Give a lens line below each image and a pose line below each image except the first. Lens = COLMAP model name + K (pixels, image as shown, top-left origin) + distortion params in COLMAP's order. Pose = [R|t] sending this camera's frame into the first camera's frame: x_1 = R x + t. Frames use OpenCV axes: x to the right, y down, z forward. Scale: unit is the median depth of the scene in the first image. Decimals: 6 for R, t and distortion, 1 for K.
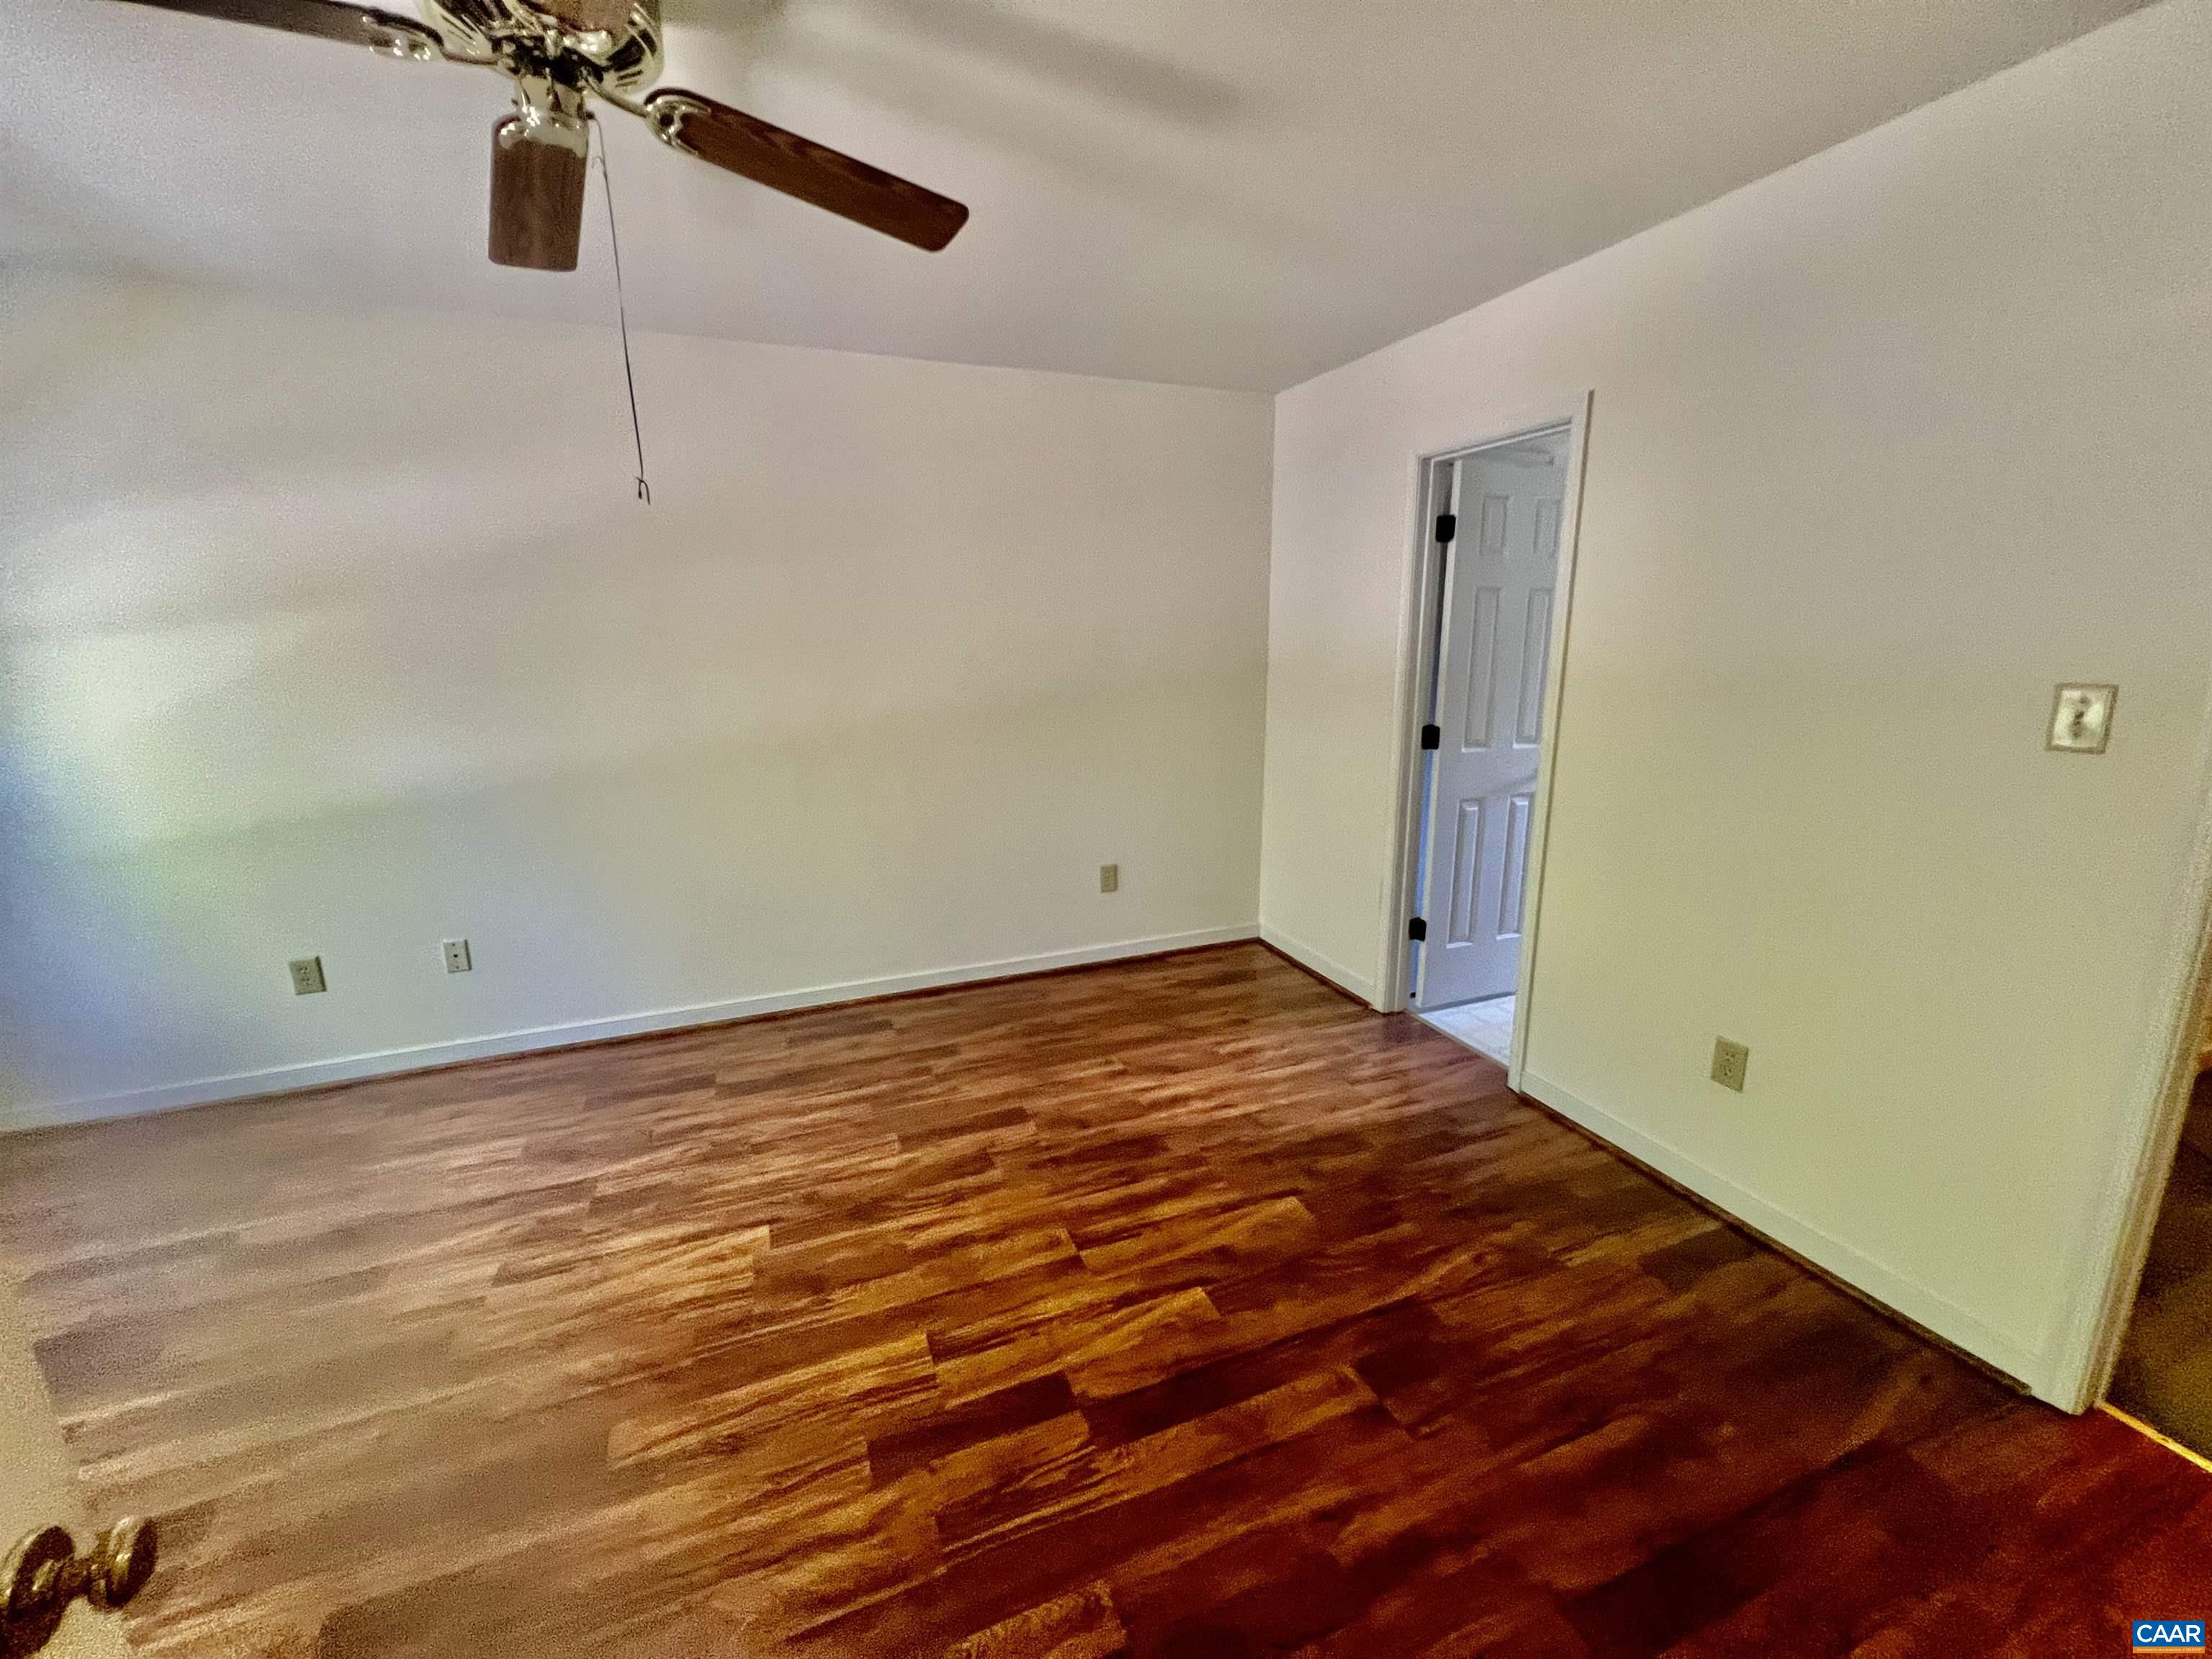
lens RADIAL K [[888.6, 0, 1100.1], [0, 888.6, 828.1], [0, 0, 1]] dist [0.000329, 0.000599]
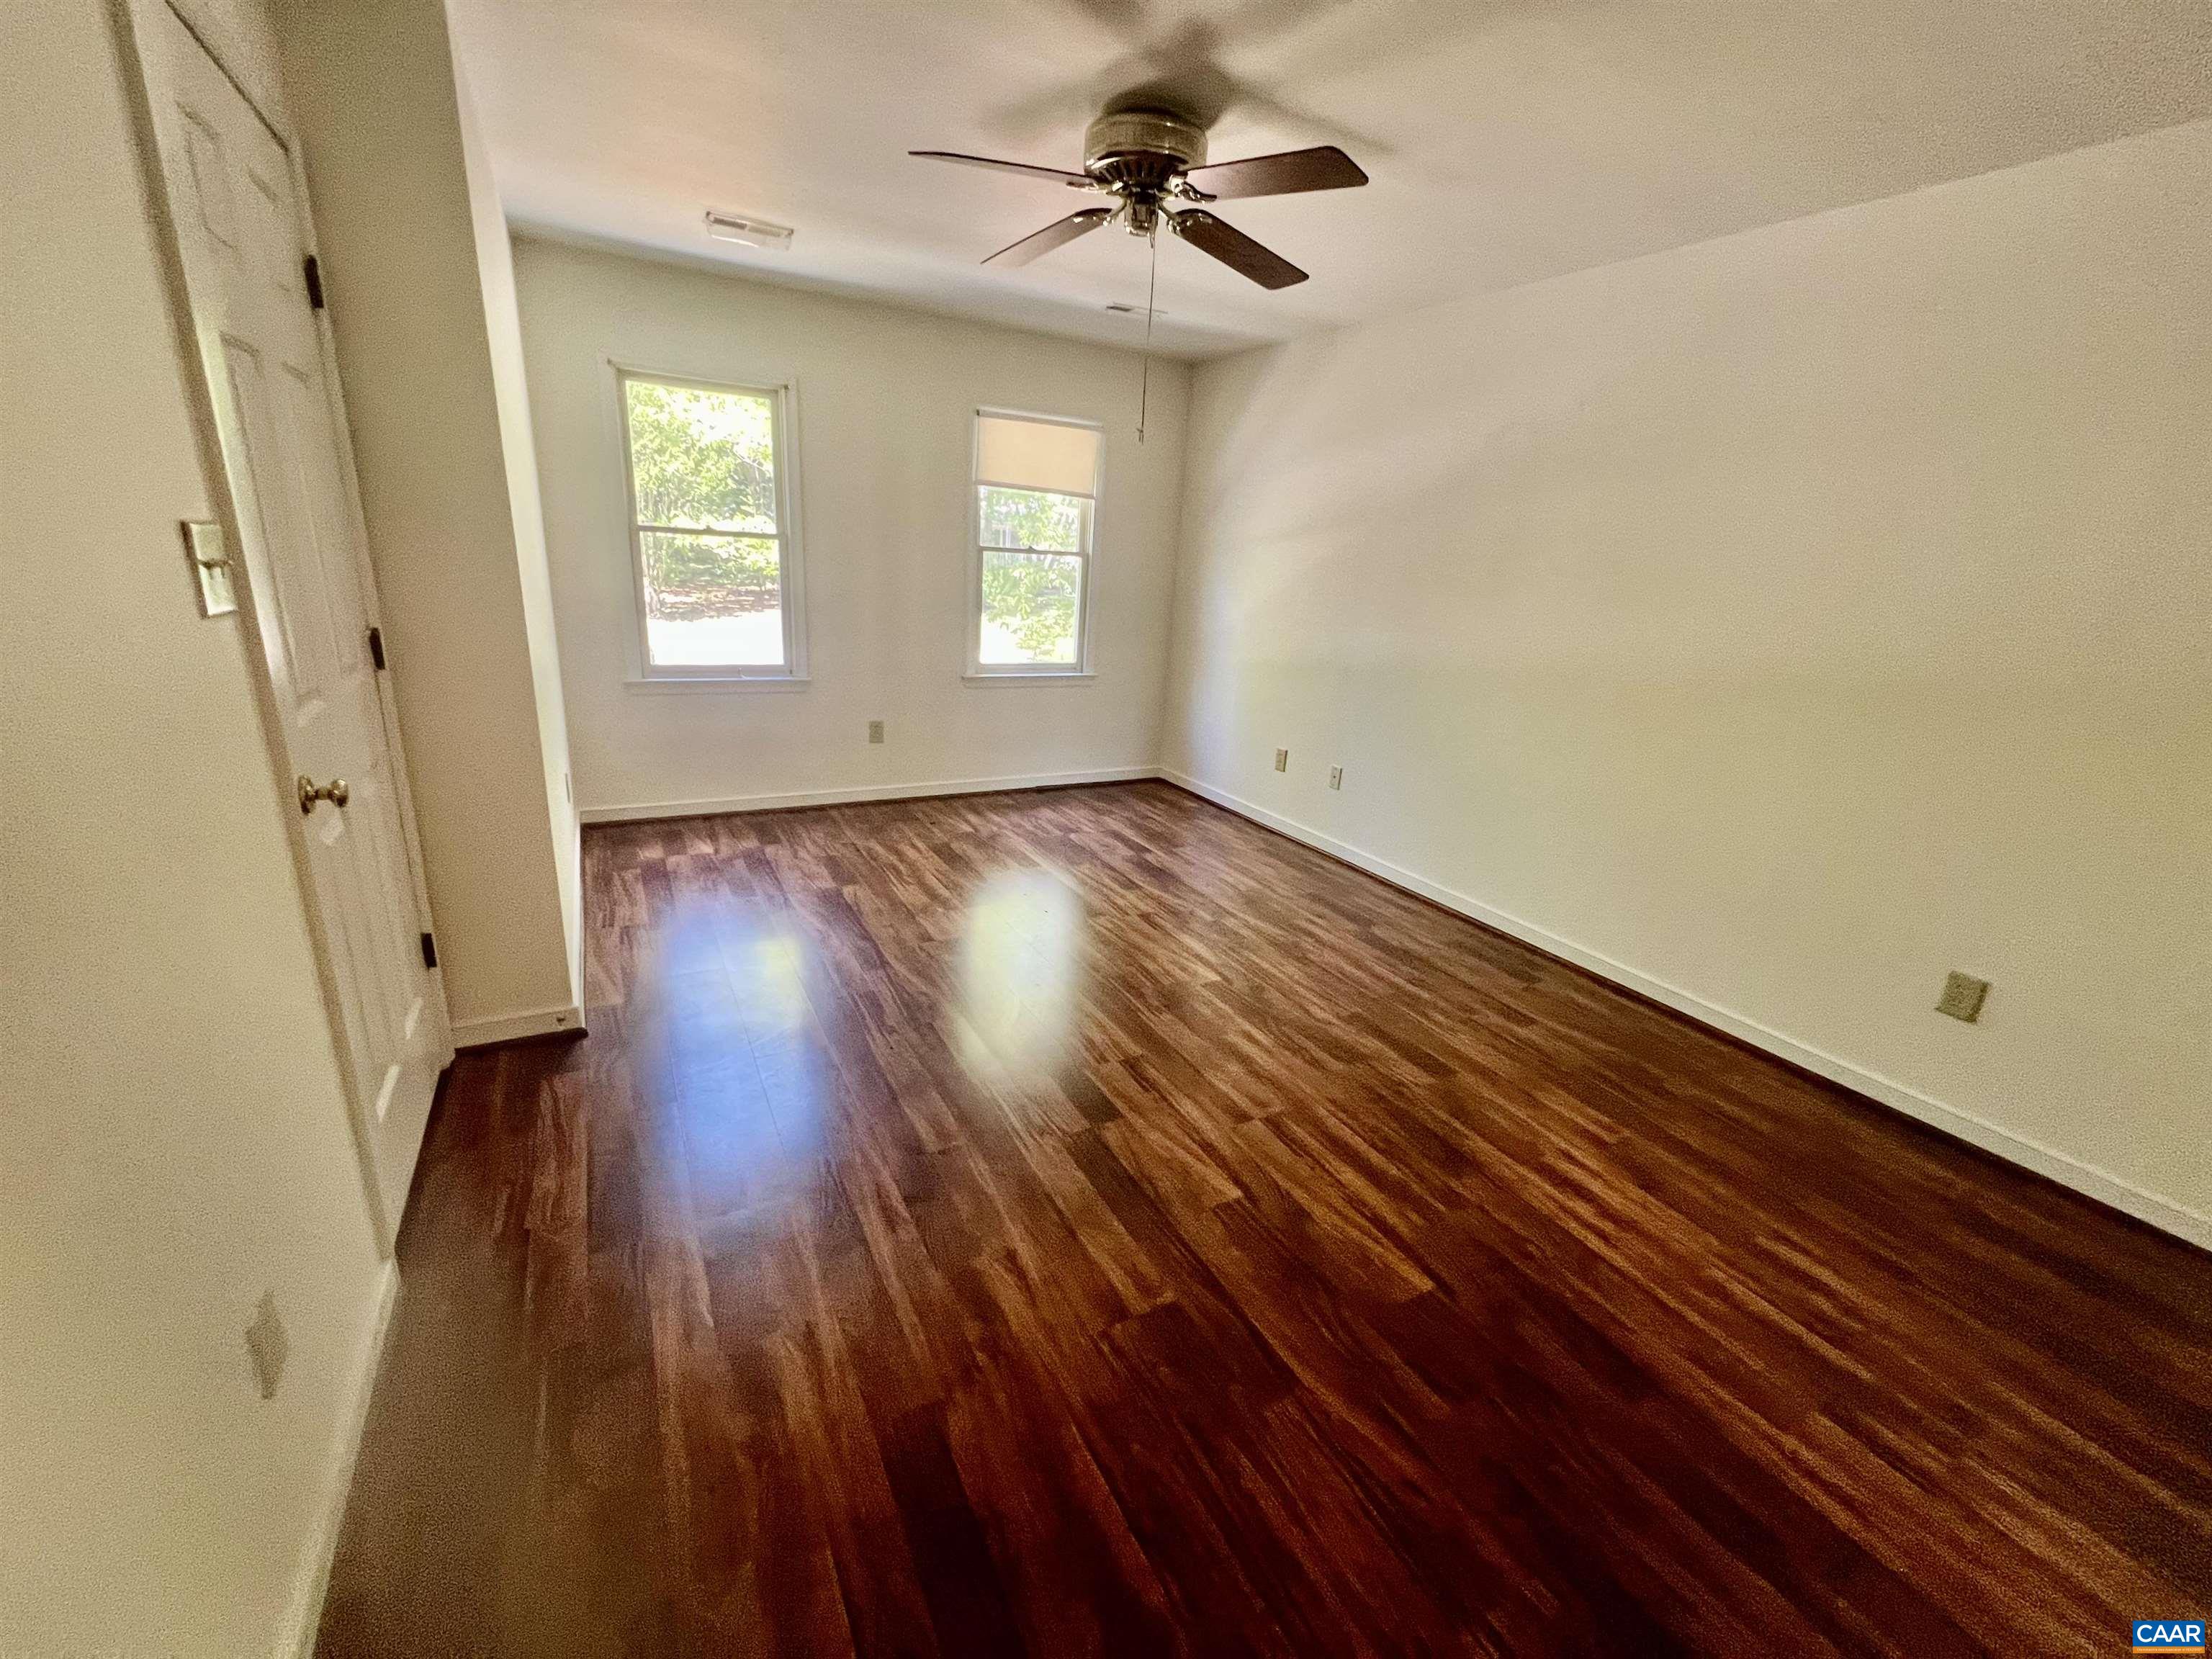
lens RADIAL K [[888.6, 0, 1100.8], [0, 888.6, 822.6], [0, 0, 1]] dist [0.000329, 0.000599]
pose [[0.123456, 0.309290, -0.942920, 0.715493], [-0.278937, 0.922695, 0.266135, -0.077670], [0.952341, 0.230159, 0.200185, 0.426361]]
